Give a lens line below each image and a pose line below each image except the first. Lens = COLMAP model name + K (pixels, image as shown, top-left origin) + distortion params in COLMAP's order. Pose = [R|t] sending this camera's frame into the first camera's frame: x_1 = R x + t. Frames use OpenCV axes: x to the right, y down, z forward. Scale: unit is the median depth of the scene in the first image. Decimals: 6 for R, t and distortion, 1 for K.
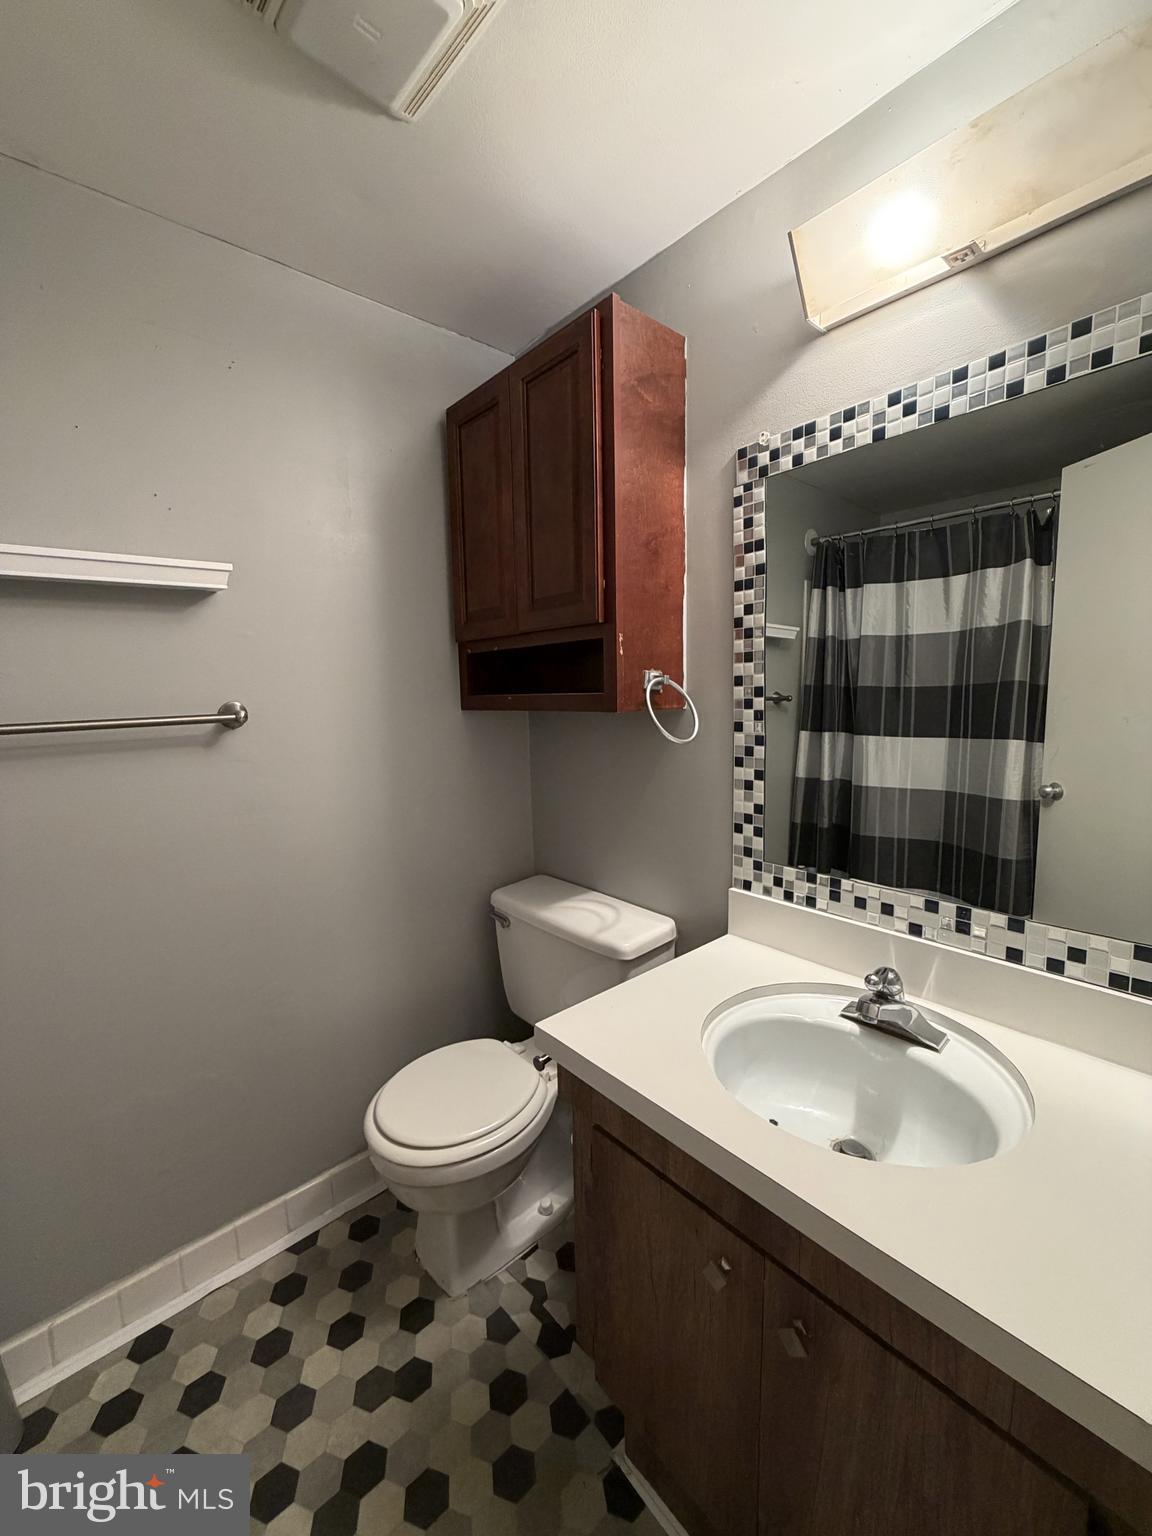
lens RADIAL K [[614.0, 0, 575.9], [0, 614.0, 766.3], [0, 0, 1]] dist [-0.000720, -0.000028]
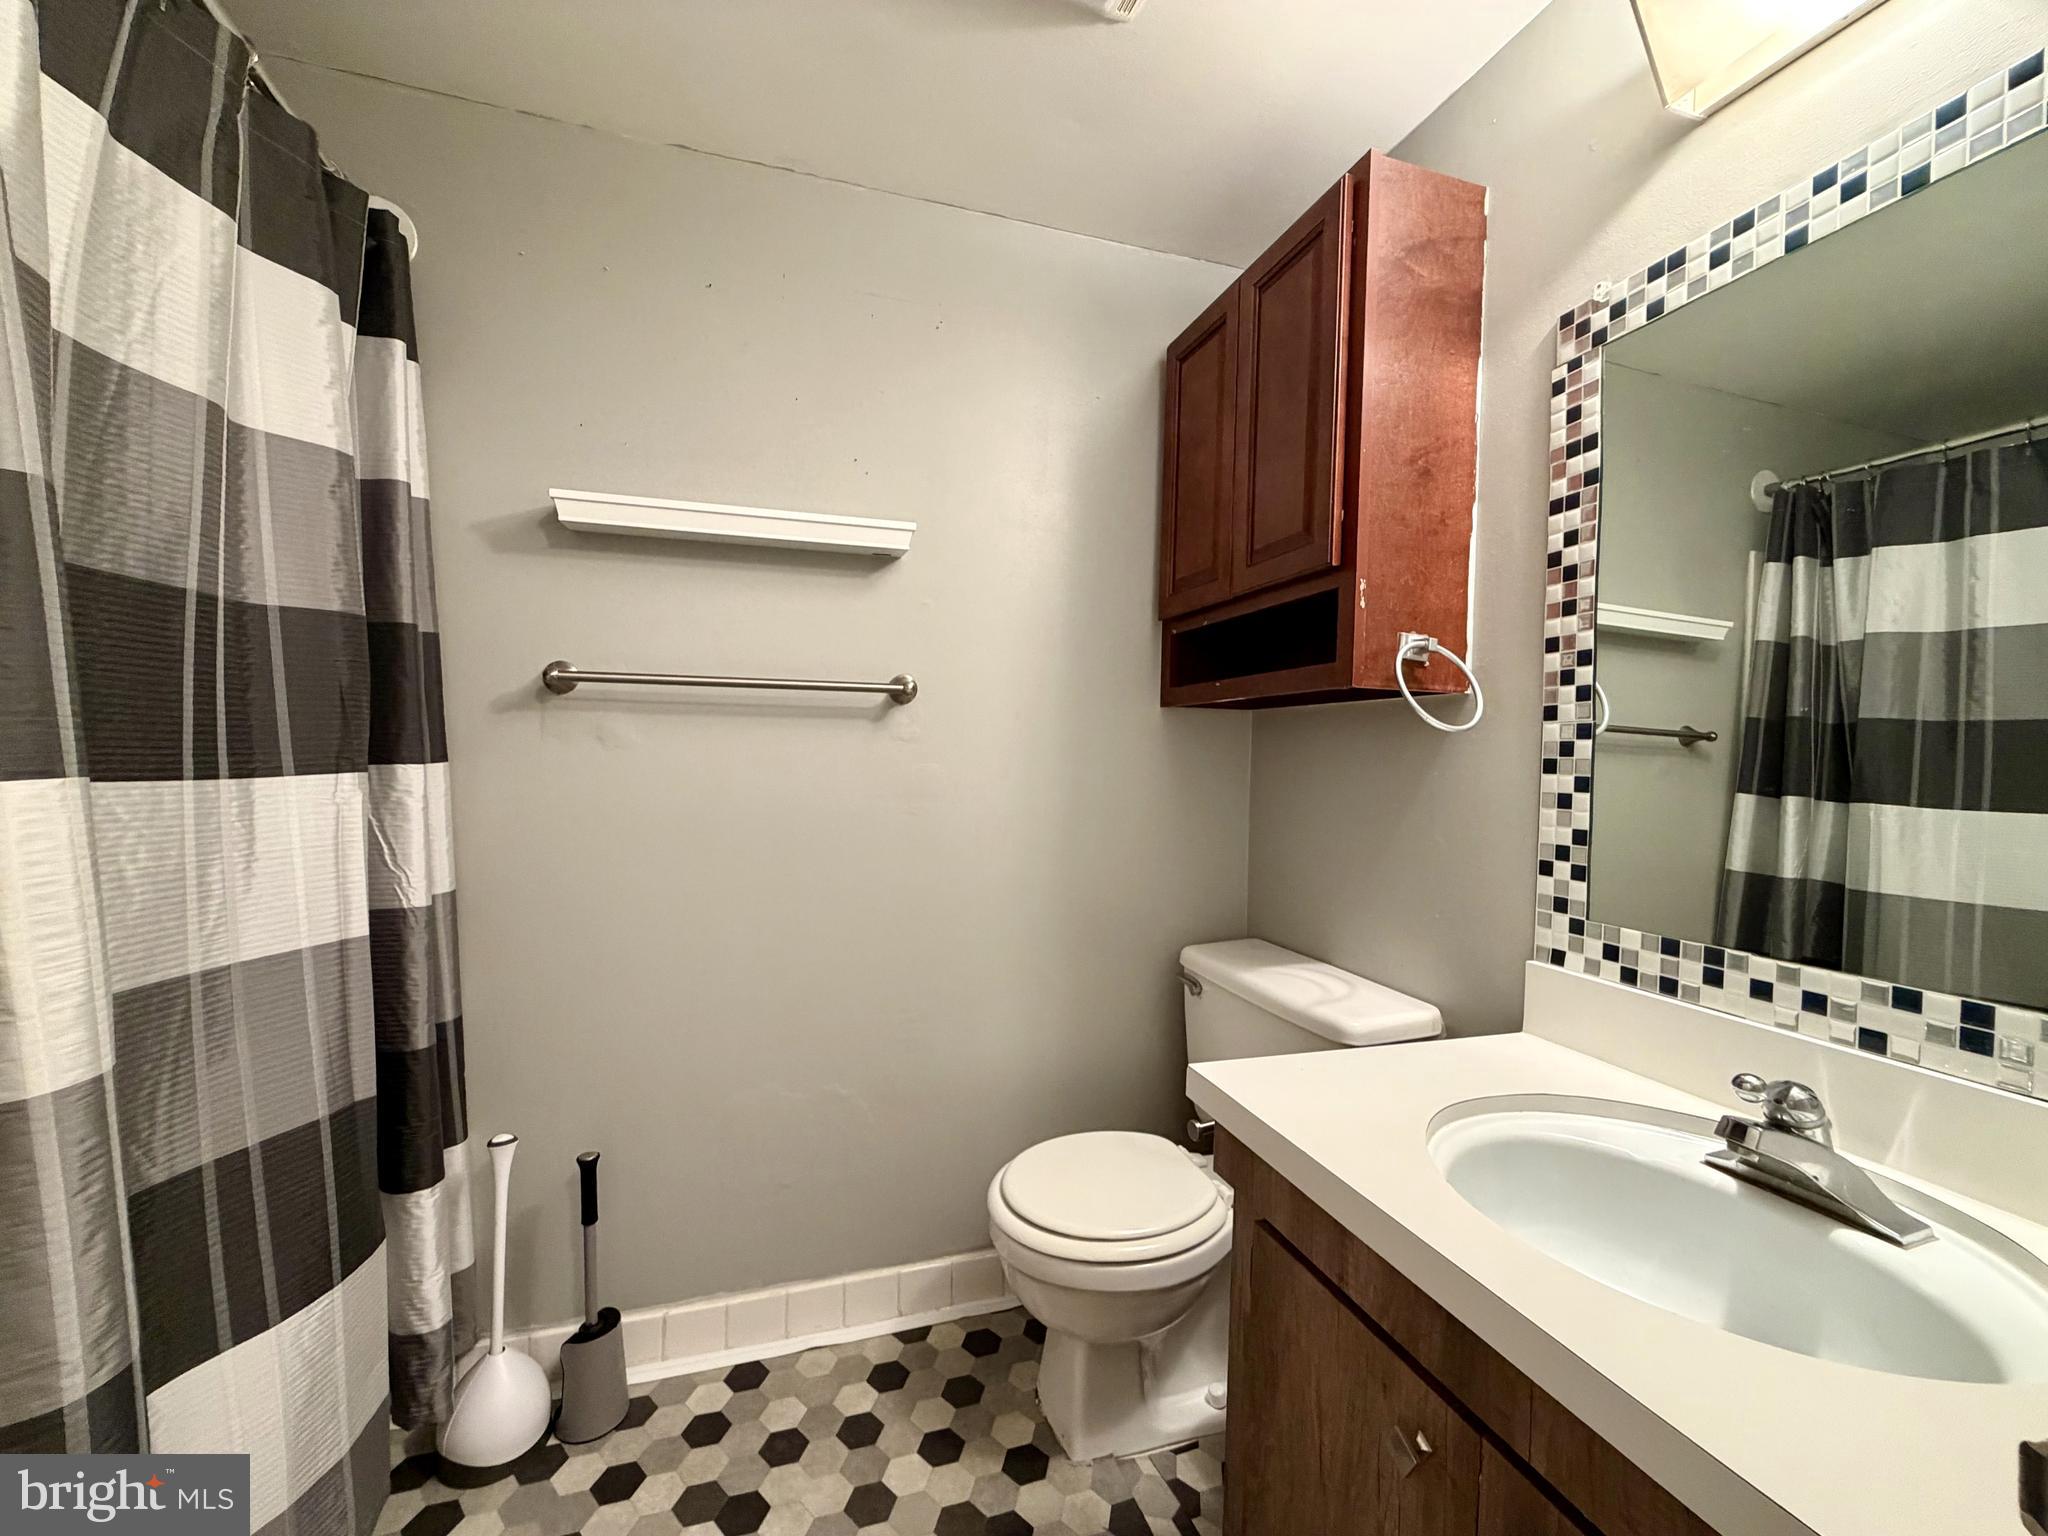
lens RADIAL K [[818.7, 0, 1019.3], [0, 818.7, 773.0], [0, 0, 1]] dist [-0.000720, -0.000028]
pose [[0.914417, 0.053187, -0.401263, 0.096921], [-0.094582, 0.991962, -0.084055, 0.129014], [0.393567, 0.114814, 0.912098, -0.030511]]
